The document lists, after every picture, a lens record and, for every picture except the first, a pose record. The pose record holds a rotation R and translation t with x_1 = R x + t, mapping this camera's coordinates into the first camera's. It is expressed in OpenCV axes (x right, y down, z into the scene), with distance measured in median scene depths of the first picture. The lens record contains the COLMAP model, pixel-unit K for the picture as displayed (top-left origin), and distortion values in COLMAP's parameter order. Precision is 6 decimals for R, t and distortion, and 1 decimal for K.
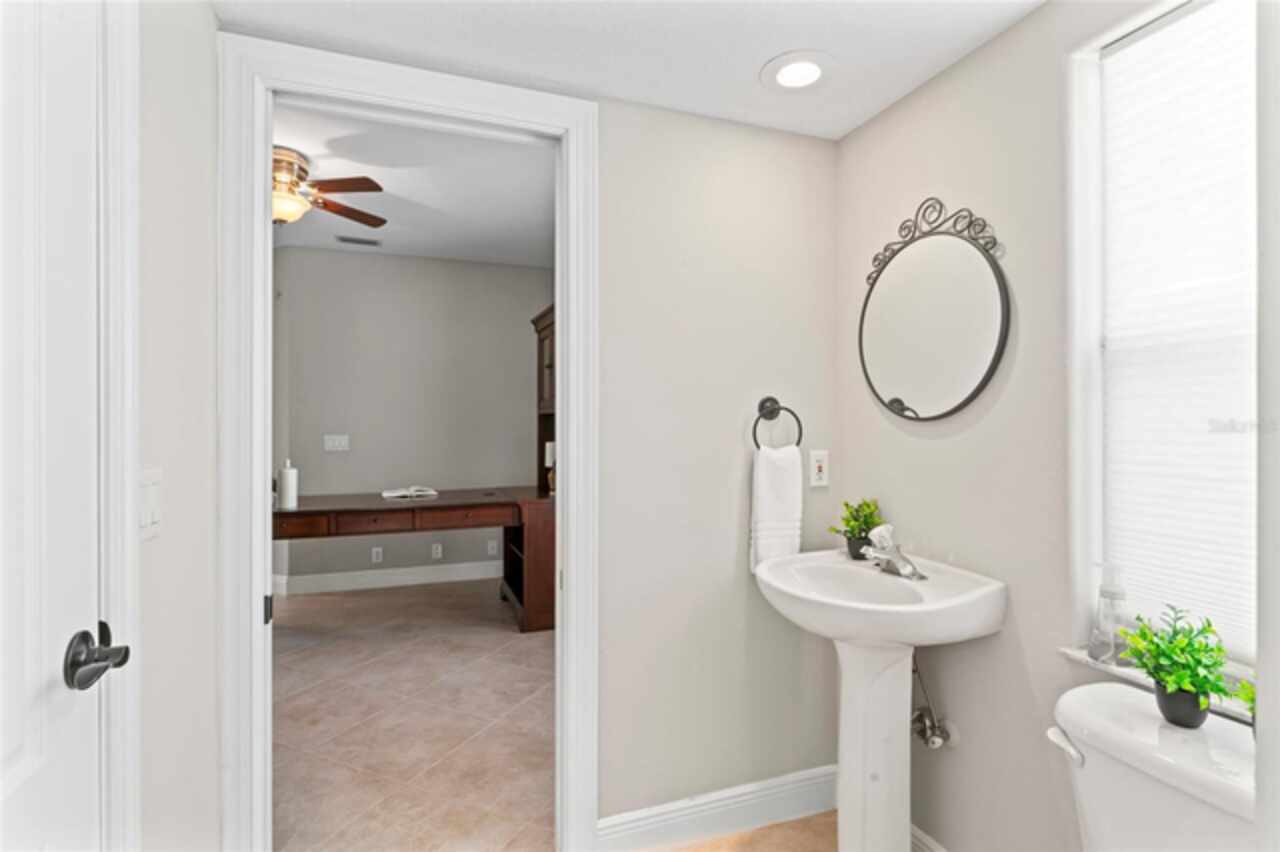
lens RADIAL K [[625.7, 0, 641.5], [0, 625.7, 429.2], [0, 0, 1]] dist [0.000400, -0.000175]
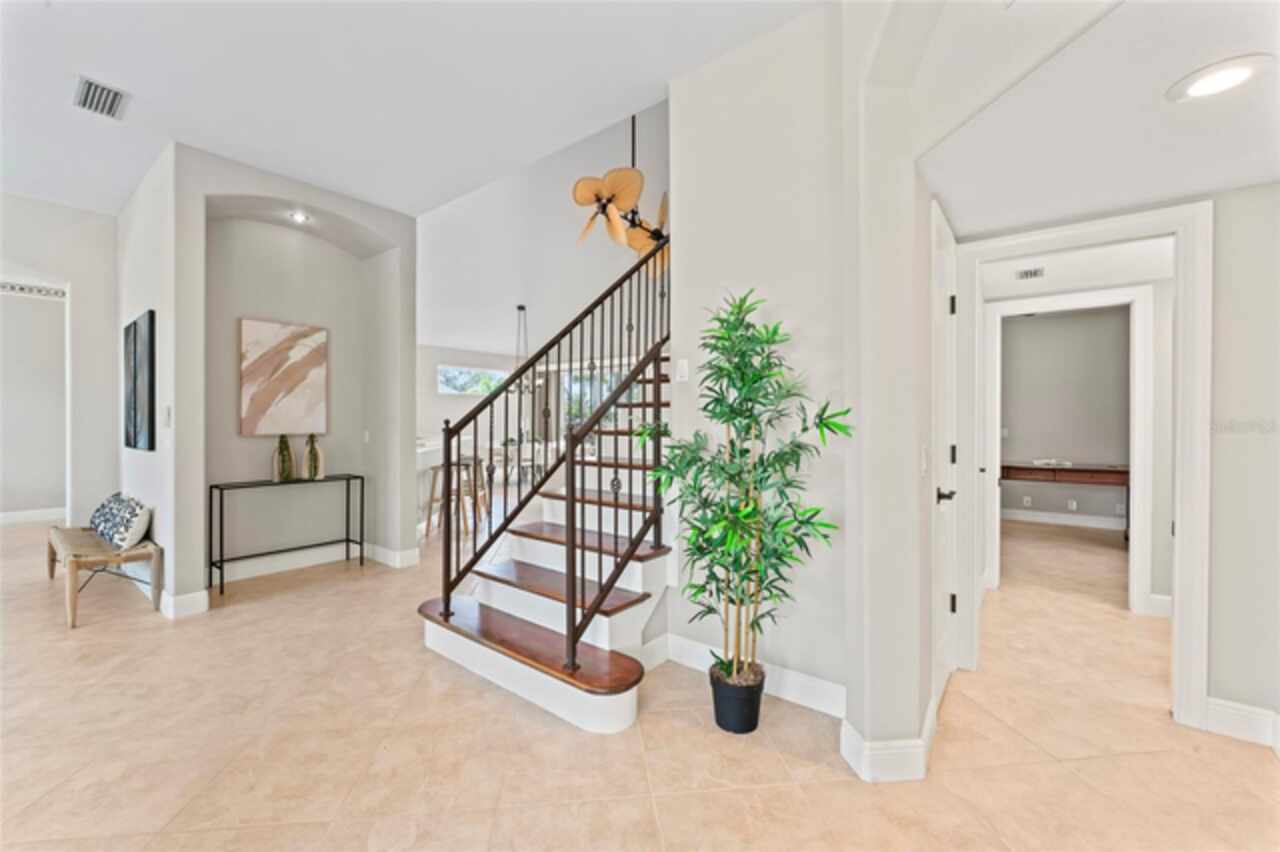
lens RADIAL K [[516.3, 0, 633.5], [0, 516.3, 424.8], [0, 0, 1]] dist [-0.002574, 0.000016]
pose [[0.514680, 0.010427, -0.857319, 0.371875], [-0.001129, 0.999933, 0.011483, -0.015354], [0.857382, -0.004942, 0.514657, -1.055764]]
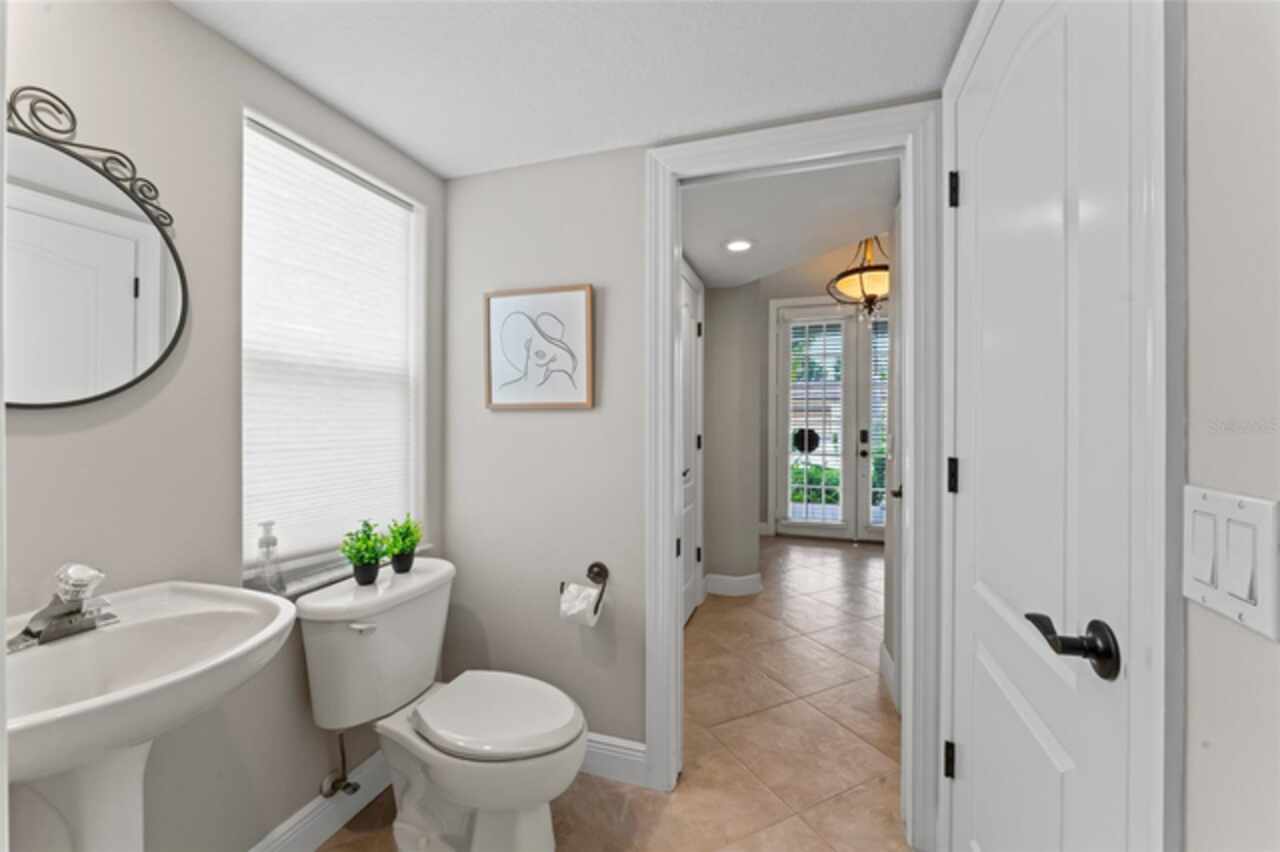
lens RADIAL K [[516.3, 0, 643.4], [0, 516.3, 422.3], [0, 0, 1]] dist [-0.002574, 0.000016]
pose [[-0.781812, -0.001856, 0.623512, -0.471775], [-0.003506, 0.999993, -0.001419, 0.004644], [-0.623505, -0.003296, -0.781812, 1.146761]]
